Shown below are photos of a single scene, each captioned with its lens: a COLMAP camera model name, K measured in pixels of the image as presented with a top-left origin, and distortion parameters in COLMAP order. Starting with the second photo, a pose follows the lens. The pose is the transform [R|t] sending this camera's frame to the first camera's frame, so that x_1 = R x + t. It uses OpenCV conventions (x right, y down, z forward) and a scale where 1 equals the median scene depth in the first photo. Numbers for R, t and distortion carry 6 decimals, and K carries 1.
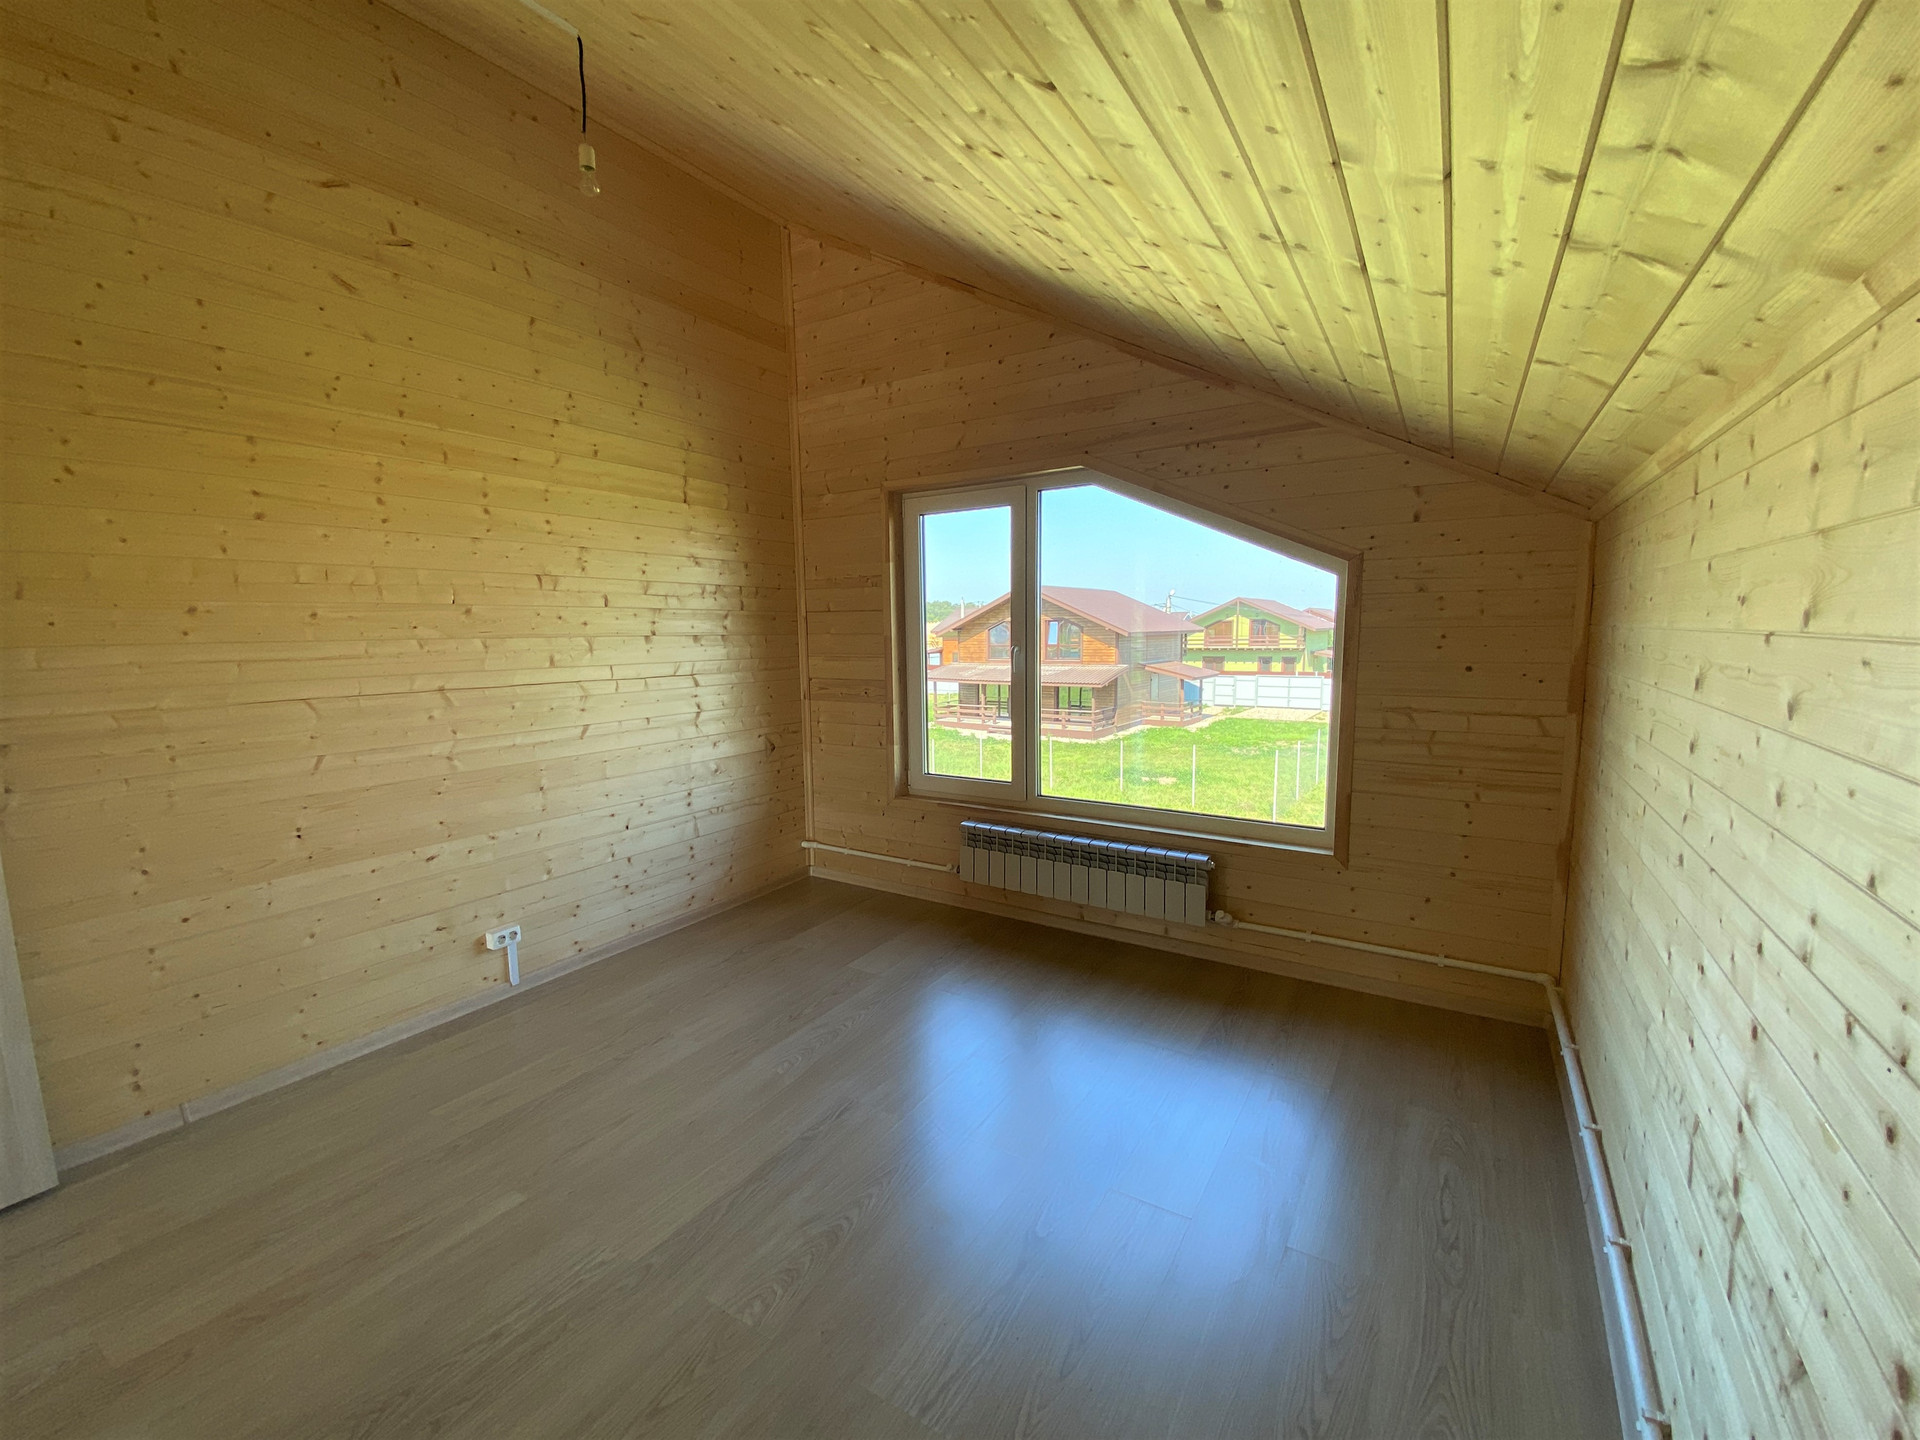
lens RADIAL K [[824.4, 0, 957.5], [0, 824.4, 725.8], [0, 0, 1]] dist [0.002159, 0.000216]
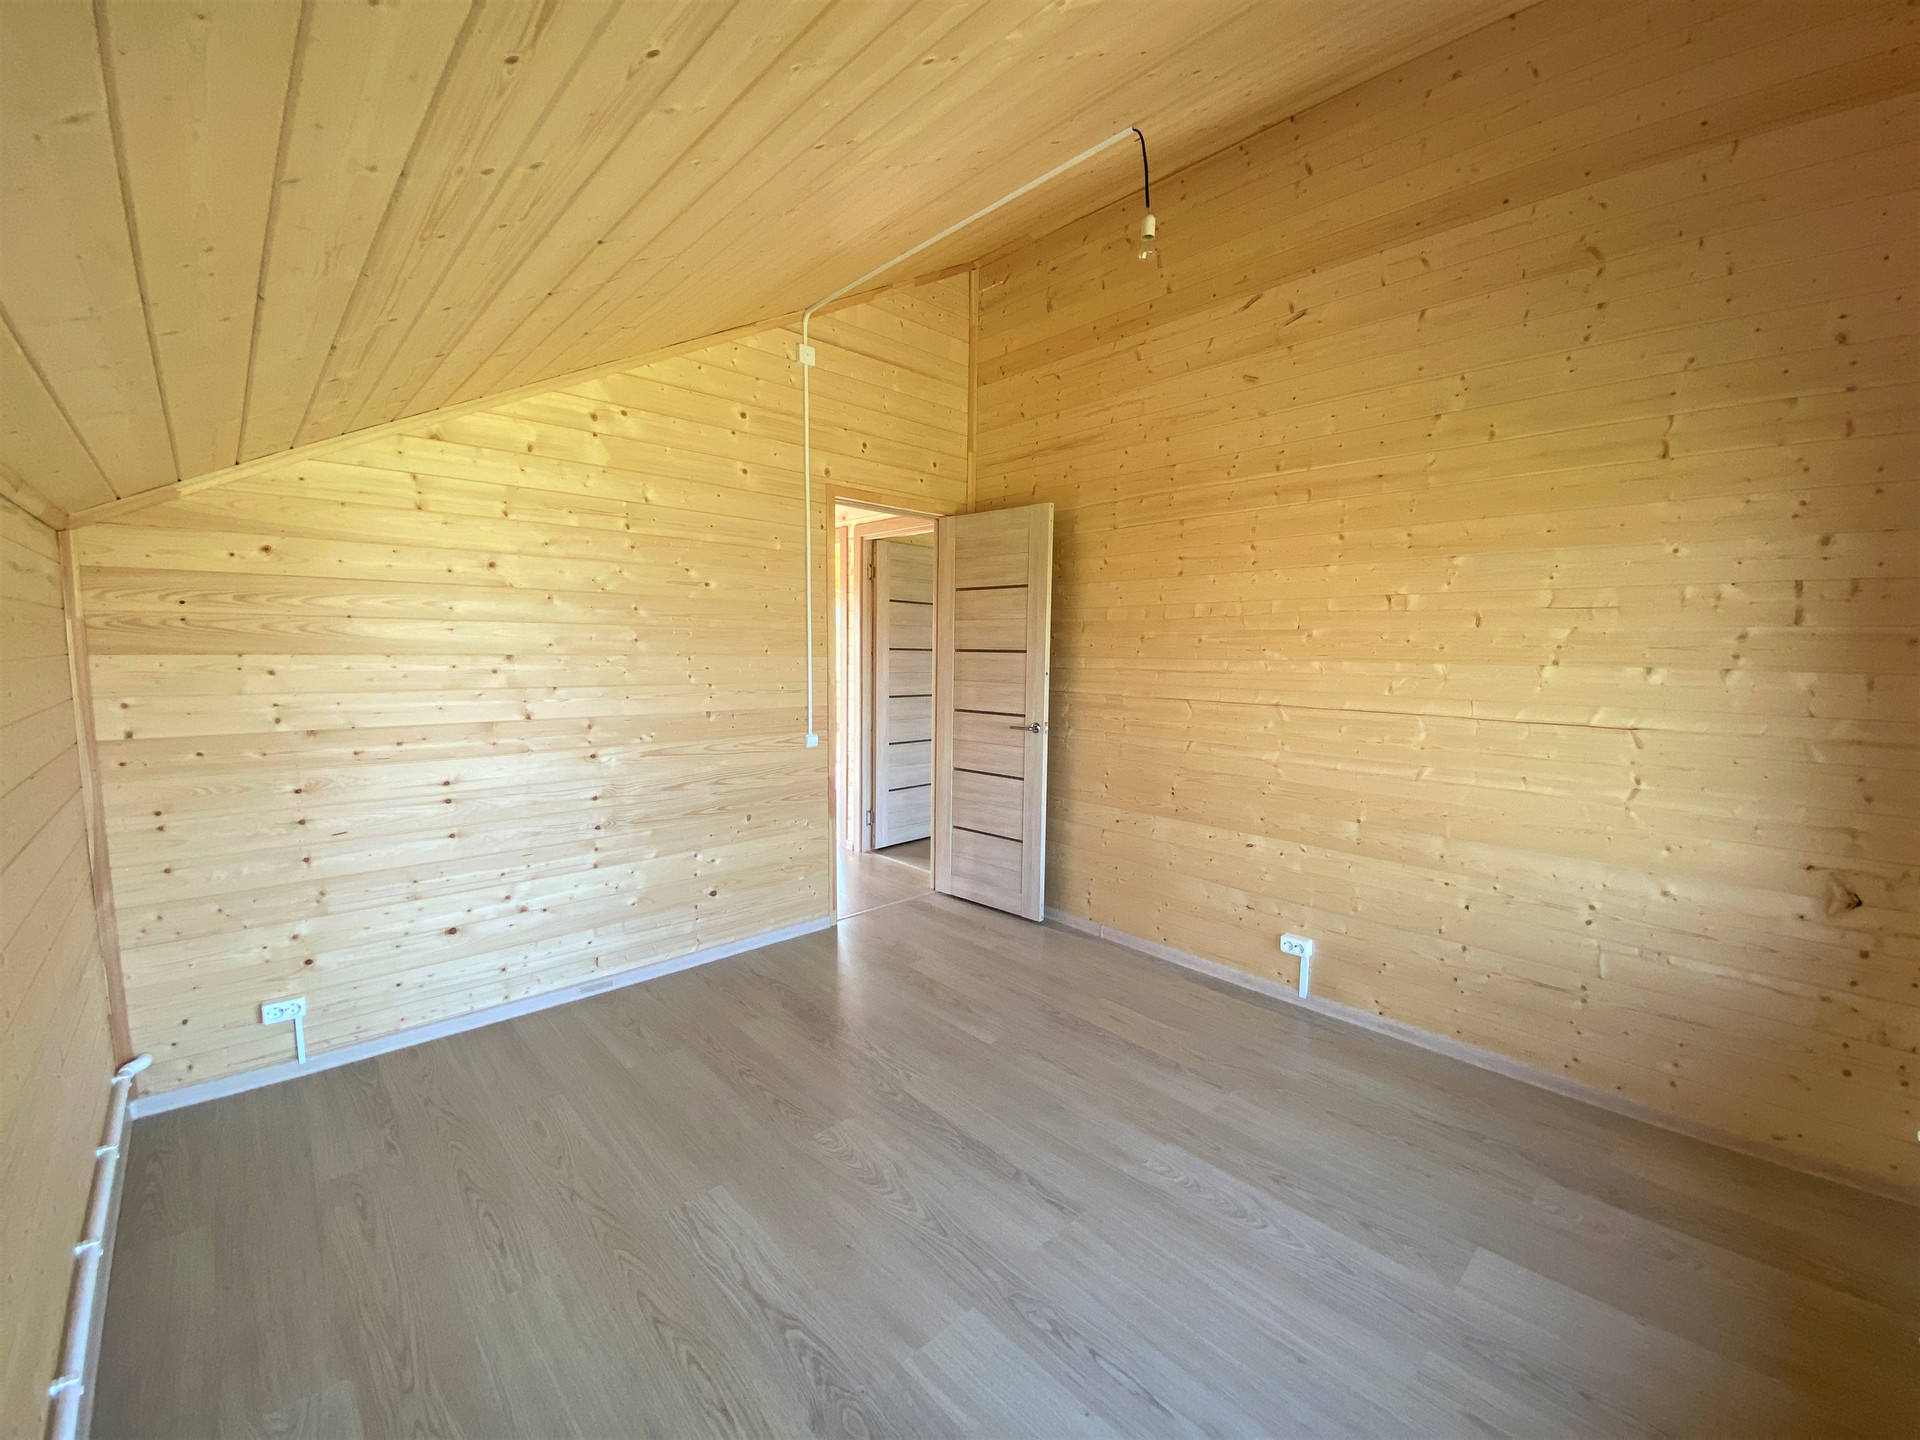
lens RADIAL K [[789.4, 0, 954.5], [0, 789.4, 725.3], [0, 0, 1]] dist [0.048487, -0.033842]
pose [[-0.276089, 0.105236, -0.955353, 0.485994], [-0.122578, 0.982016, 0.143597, -0.106379], [0.953284, 0.156751, -0.258224, 0.770837]]
